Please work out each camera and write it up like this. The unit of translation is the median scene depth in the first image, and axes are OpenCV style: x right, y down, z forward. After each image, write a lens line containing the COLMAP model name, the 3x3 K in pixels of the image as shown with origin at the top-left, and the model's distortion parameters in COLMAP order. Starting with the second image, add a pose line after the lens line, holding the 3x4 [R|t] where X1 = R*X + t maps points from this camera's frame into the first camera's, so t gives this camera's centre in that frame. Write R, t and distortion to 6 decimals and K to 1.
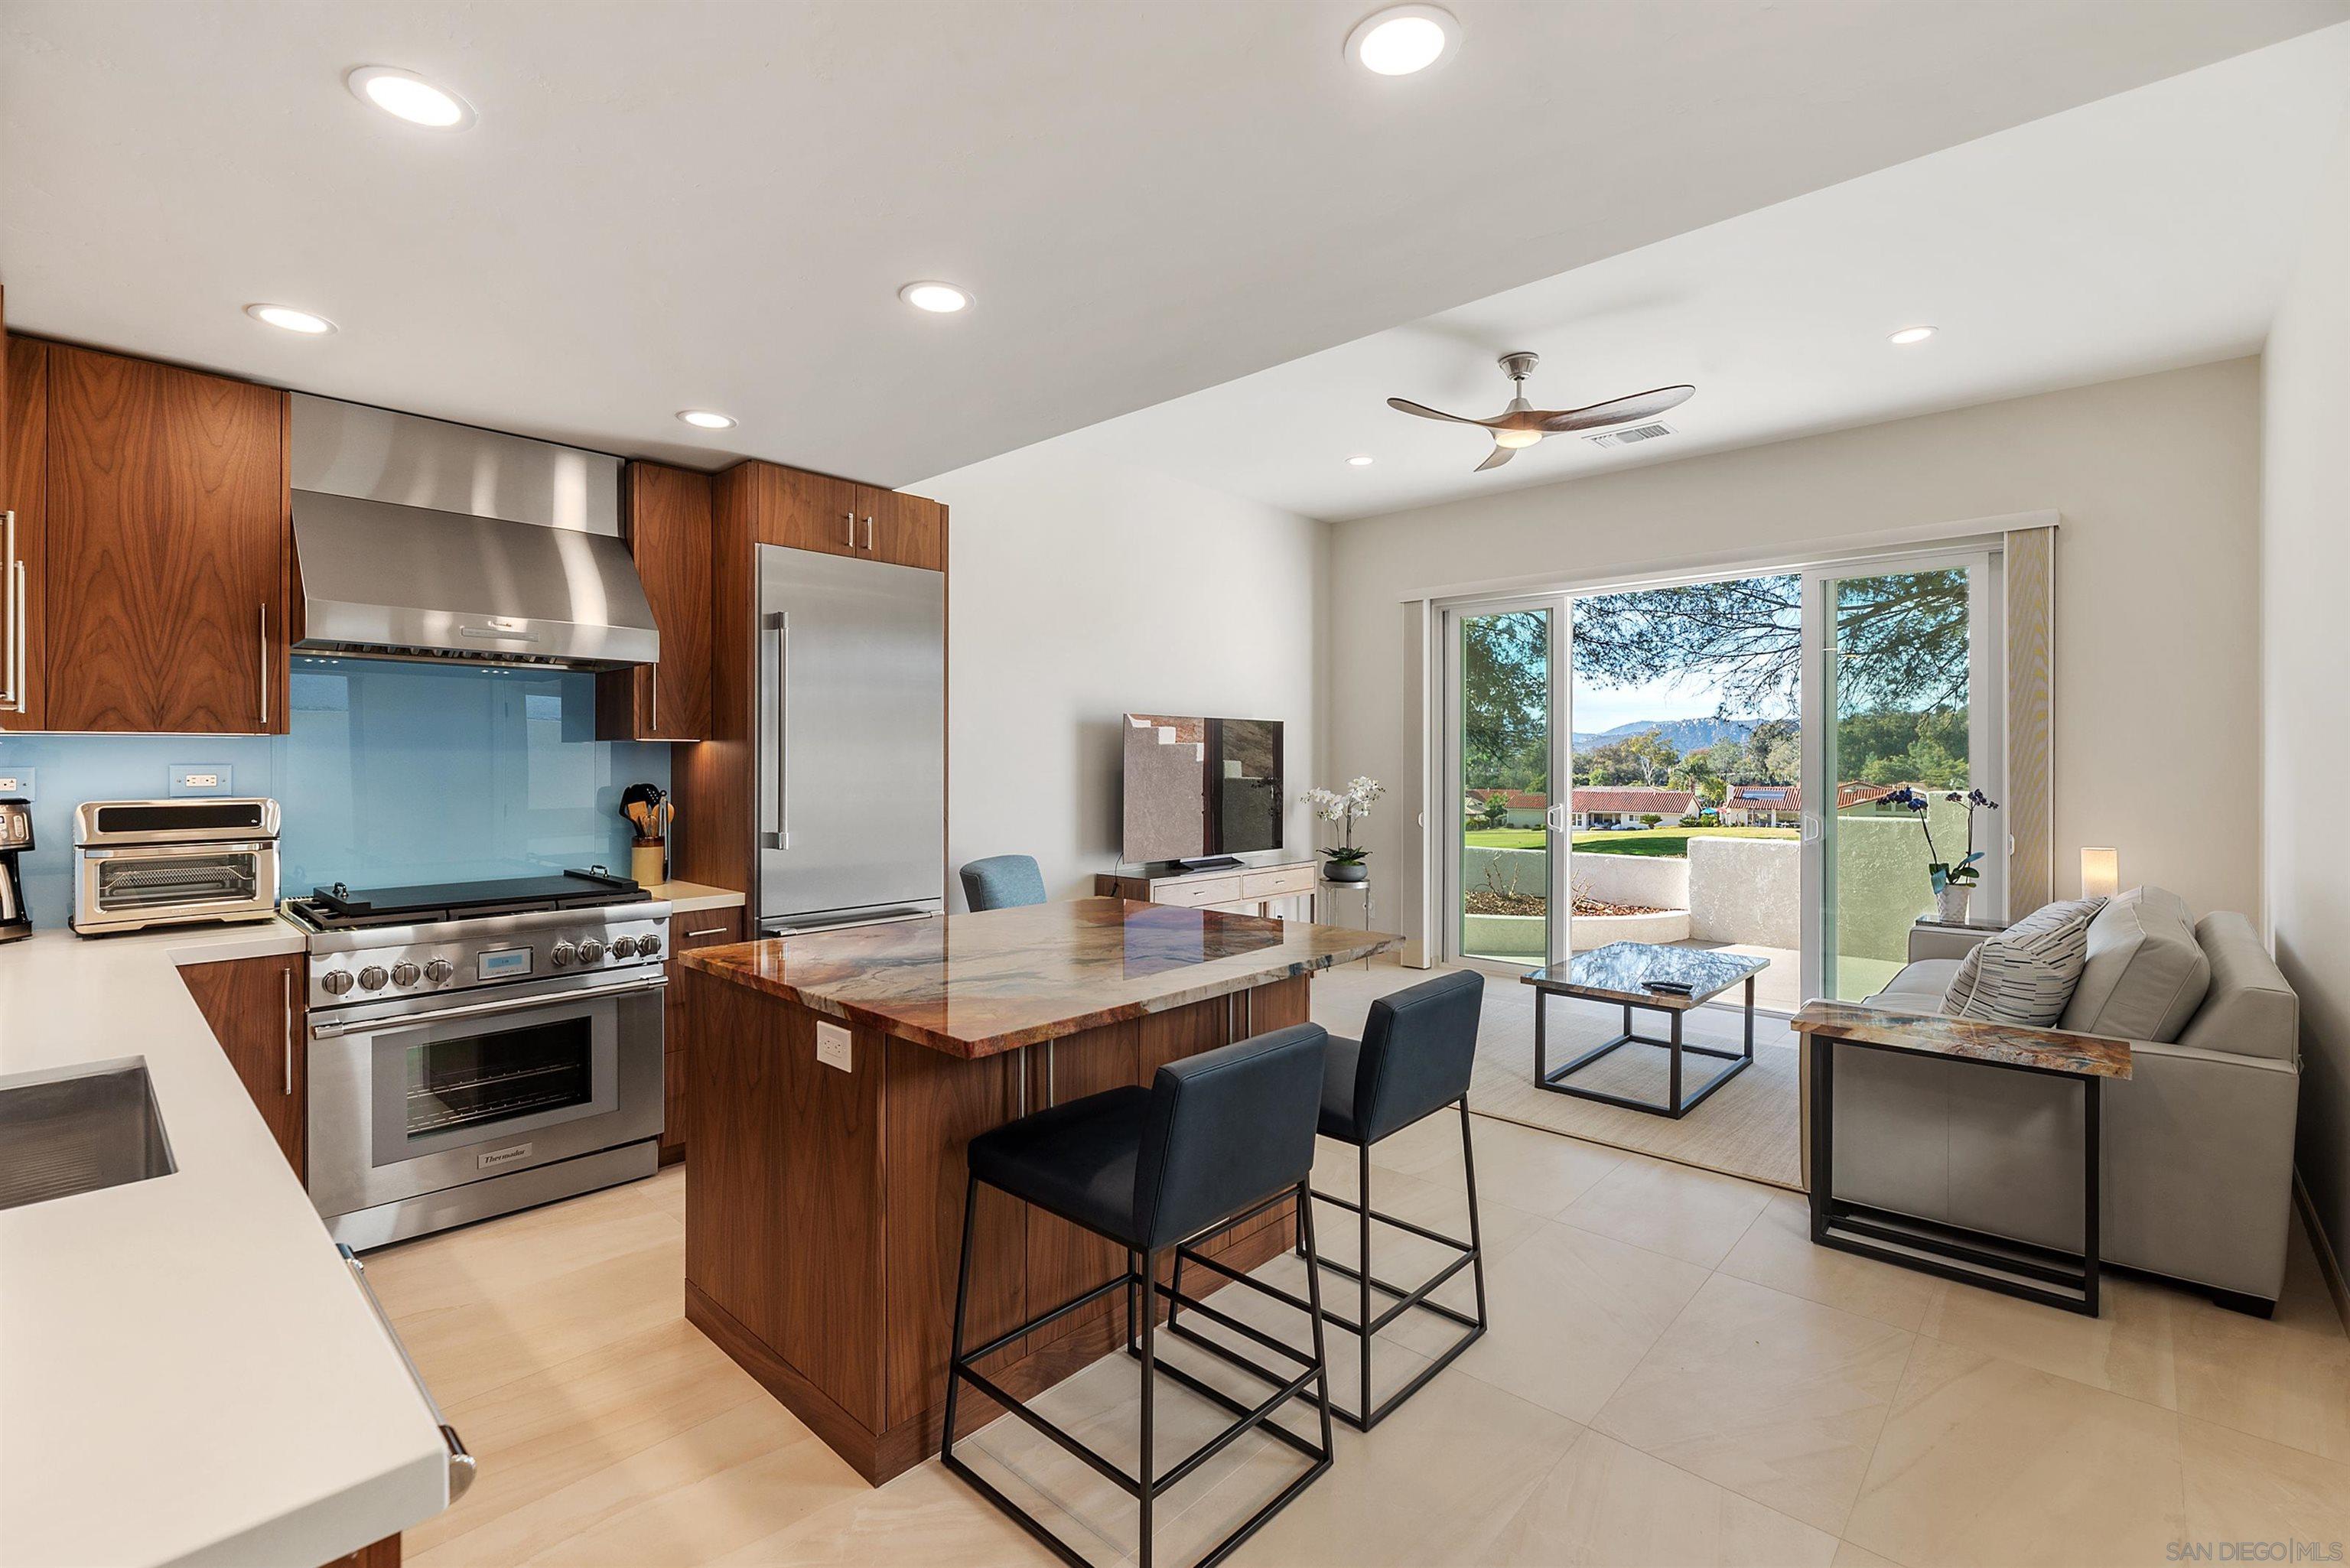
lens RADIAL K [[1030.3, 0, 1157.6], [0, 1030.3, 769.9], [0, 0, 1]] dist [-0.001278, -0.000209]
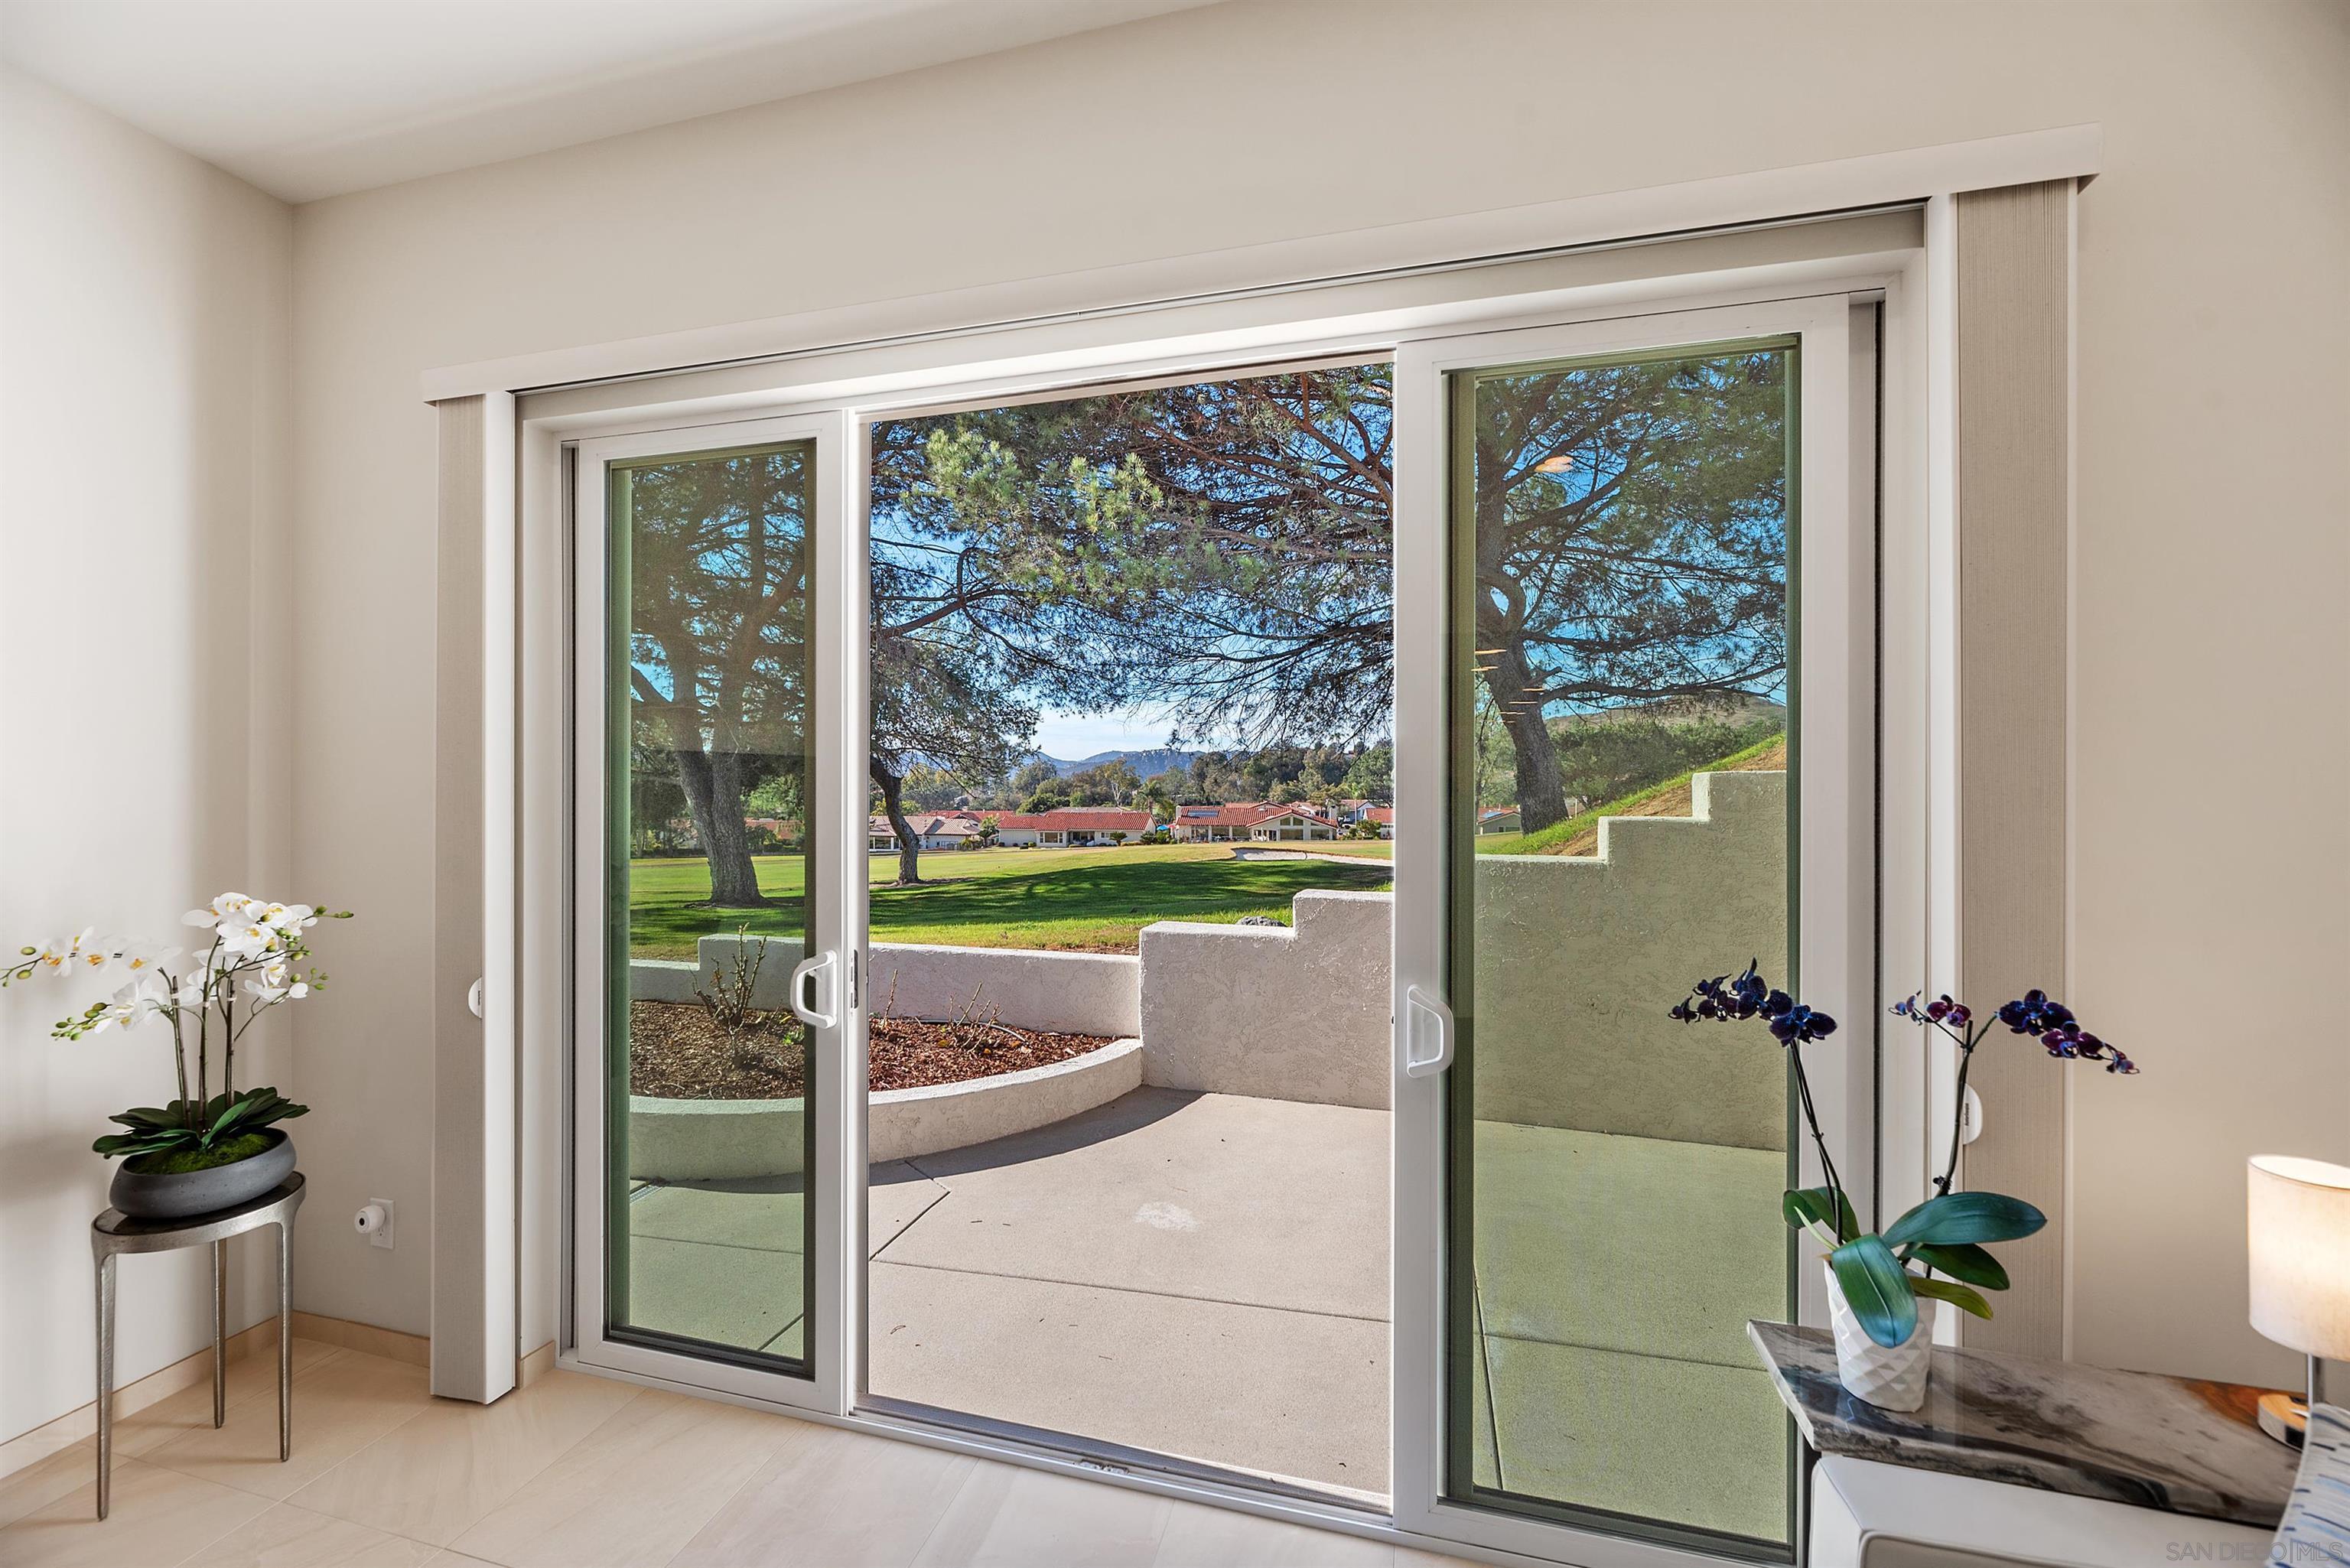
lens RADIAL K [[956.8, 0, 1166.3], [0, 956.8, 790.4], [0, 0, 1]] dist [-0.000169, -0.000035]
pose [[0.879761, -0.001031, 0.475414, 0.255851], [0.001981, 0.999997, -0.001498, -0.019284], [-0.475411, 0.002260, 0.879761, 0.488444]]
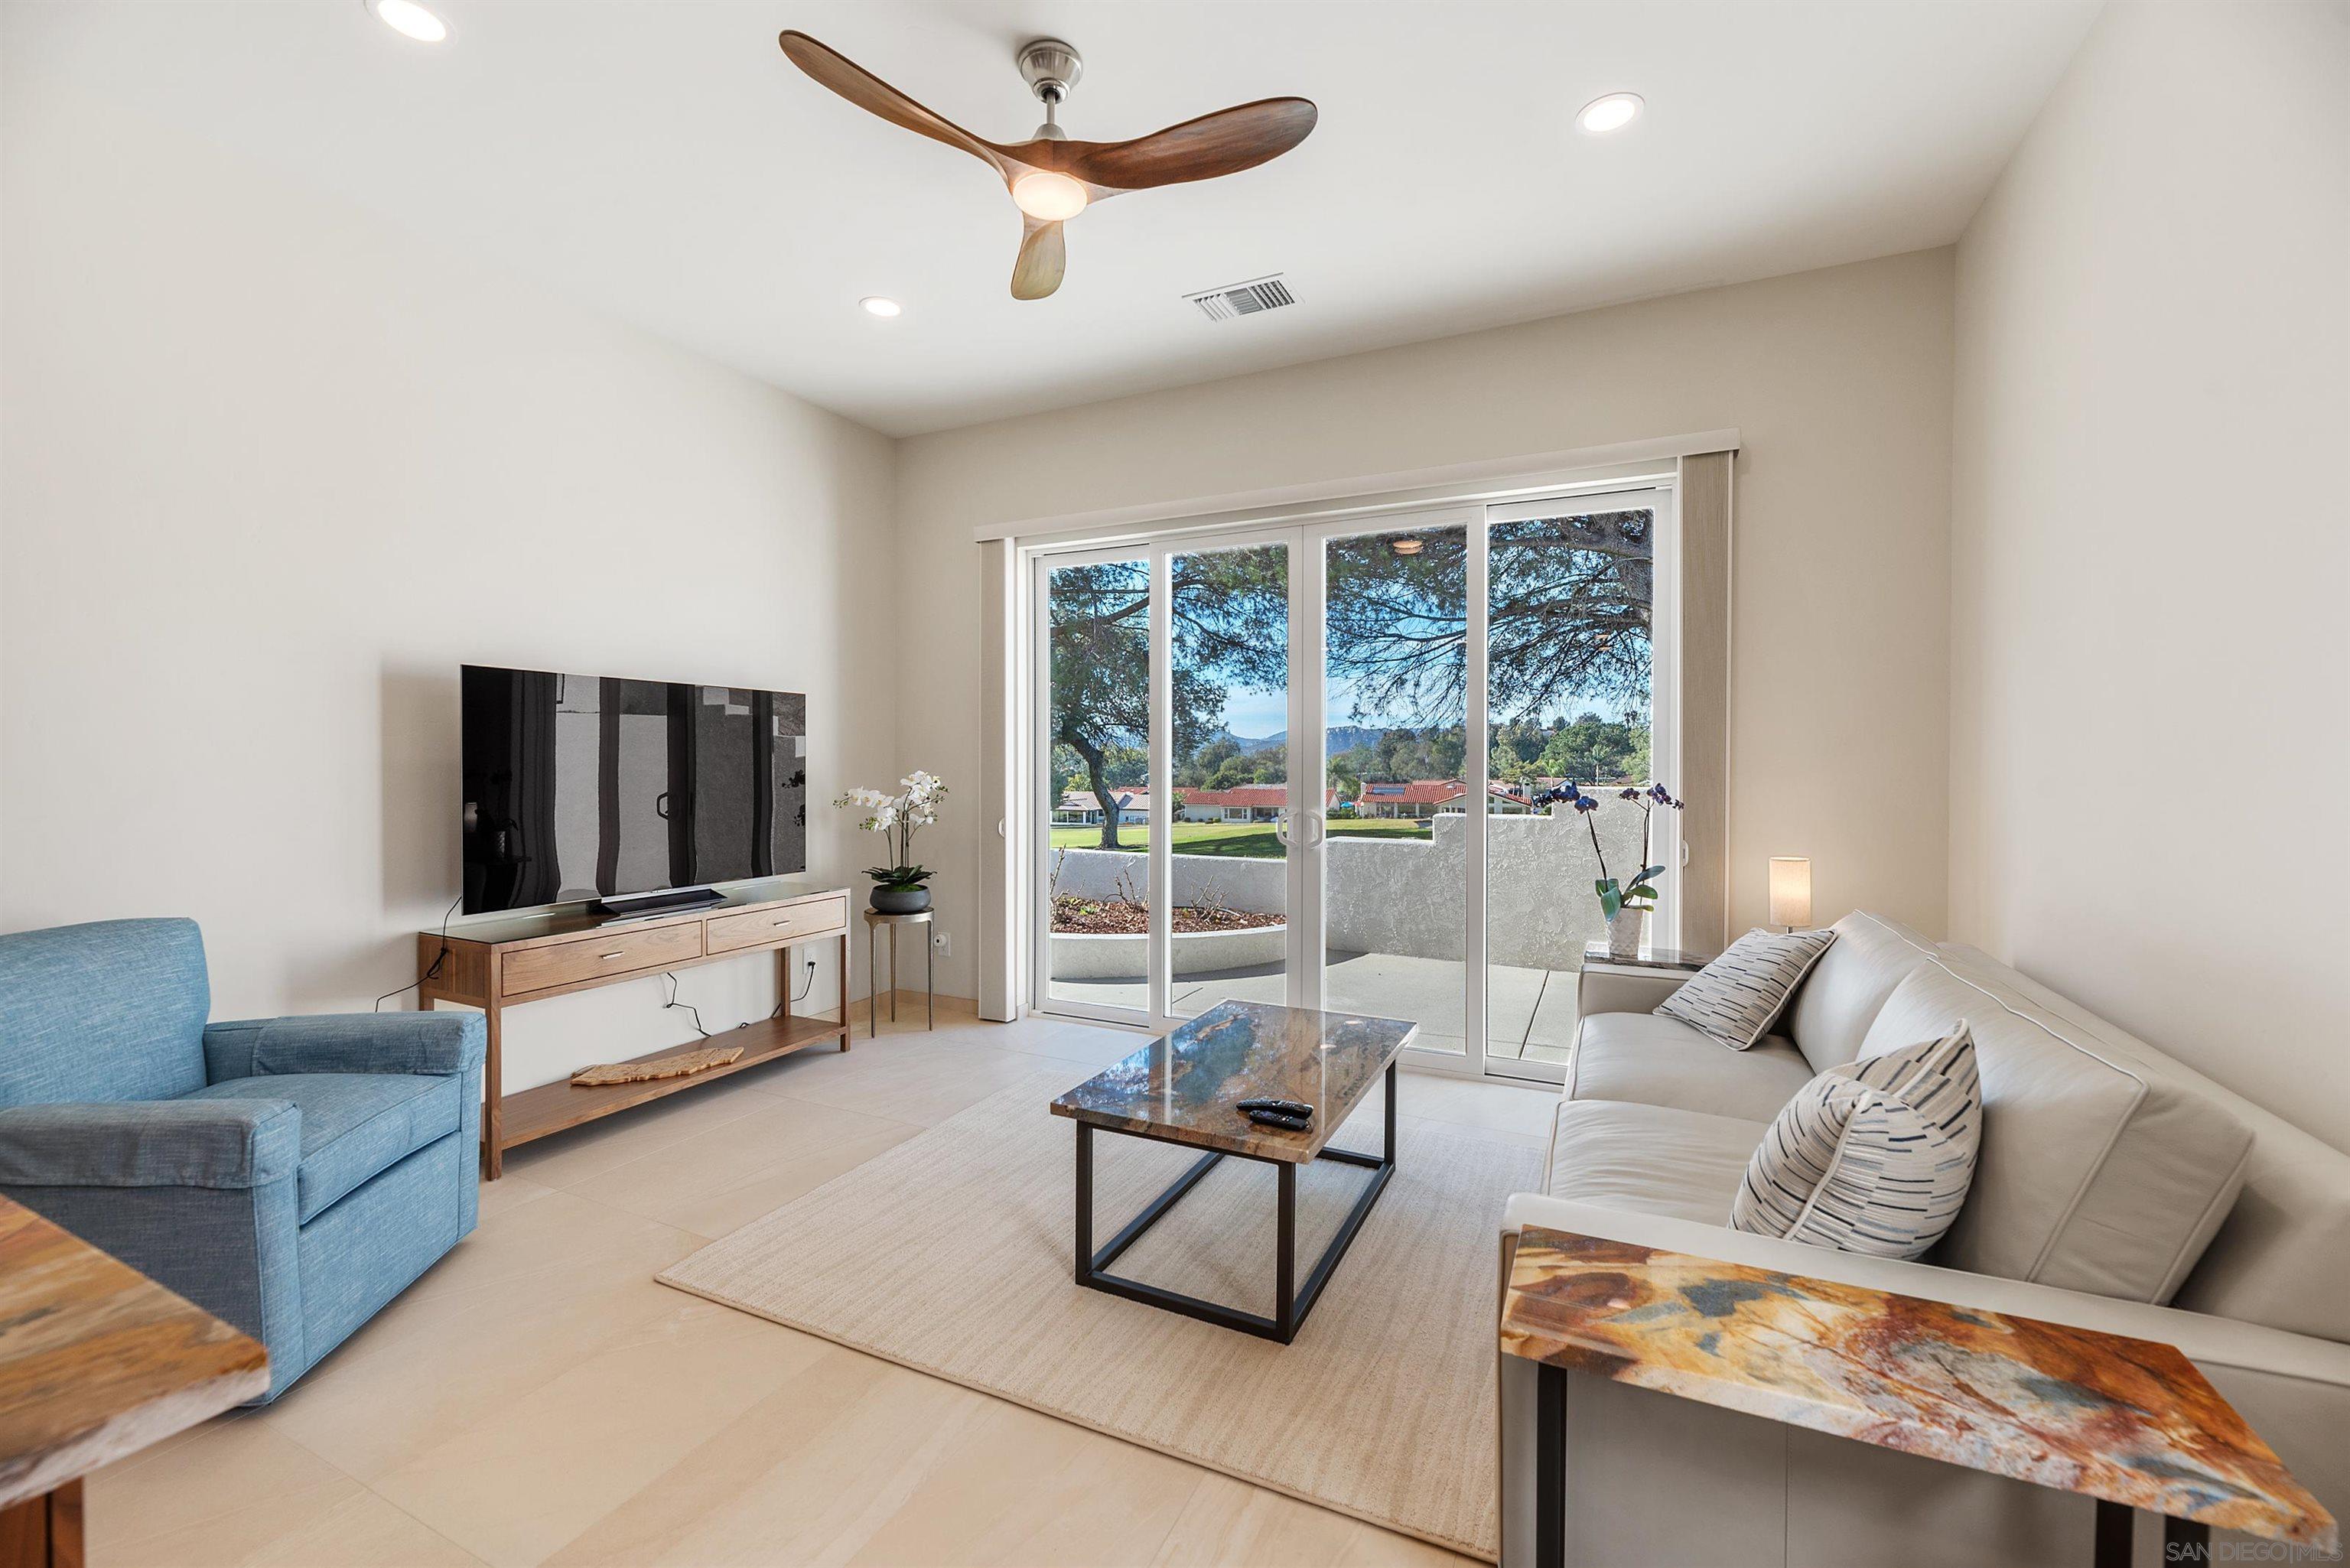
lens RADIAL K [[959.0, 0, 1169.8], [0, 959.0, 773.8], [0, 0, 1]] dist [0.022571, 0.000028]
pose [[0.952724, -0.001311, 0.303834, 0.131179], [0.000138, 0.999992, 0.003881, 0.004879], [-0.303837, -0.003656, 0.952717, 0.238556]]
